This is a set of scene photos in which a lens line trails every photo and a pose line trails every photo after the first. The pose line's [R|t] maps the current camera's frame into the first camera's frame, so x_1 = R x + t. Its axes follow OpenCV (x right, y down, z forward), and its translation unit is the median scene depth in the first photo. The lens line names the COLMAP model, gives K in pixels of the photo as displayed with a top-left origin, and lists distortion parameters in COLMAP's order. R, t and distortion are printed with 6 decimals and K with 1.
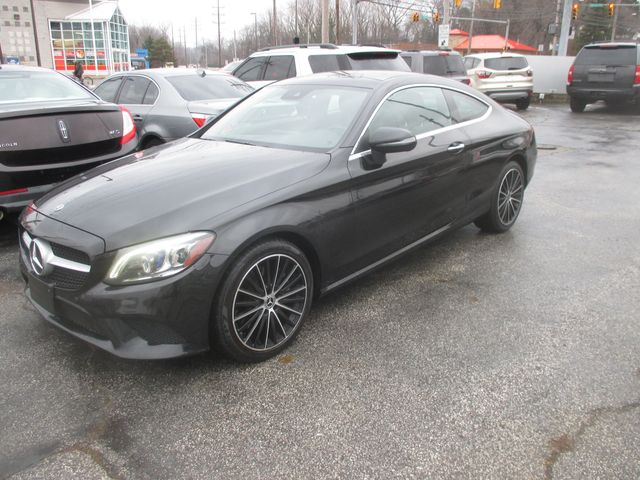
lens RADIAL K [[519.8, 0, 317.3], [0, 519.8, 244.7], [0, 0, 1]] dist [-0.045388, 0.001511]
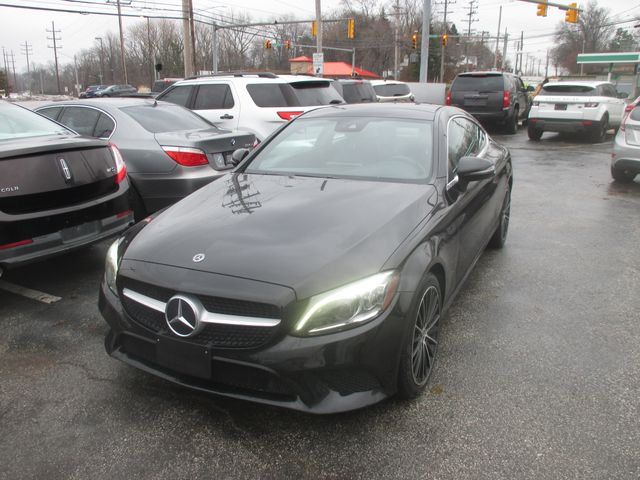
lens RADIAL K [[519.8, 0, 301.3], [0, 519.8, 250.7], [0, 0, 1]] dist [-0.045388, 0.001511]
pose [[0.962819, -0.079099, 0.258307, -0.277512], [0.087827, 0.995884, -0.022411, -0.024392], [-0.255471, 0.044264, 0.965803, 0.043023]]
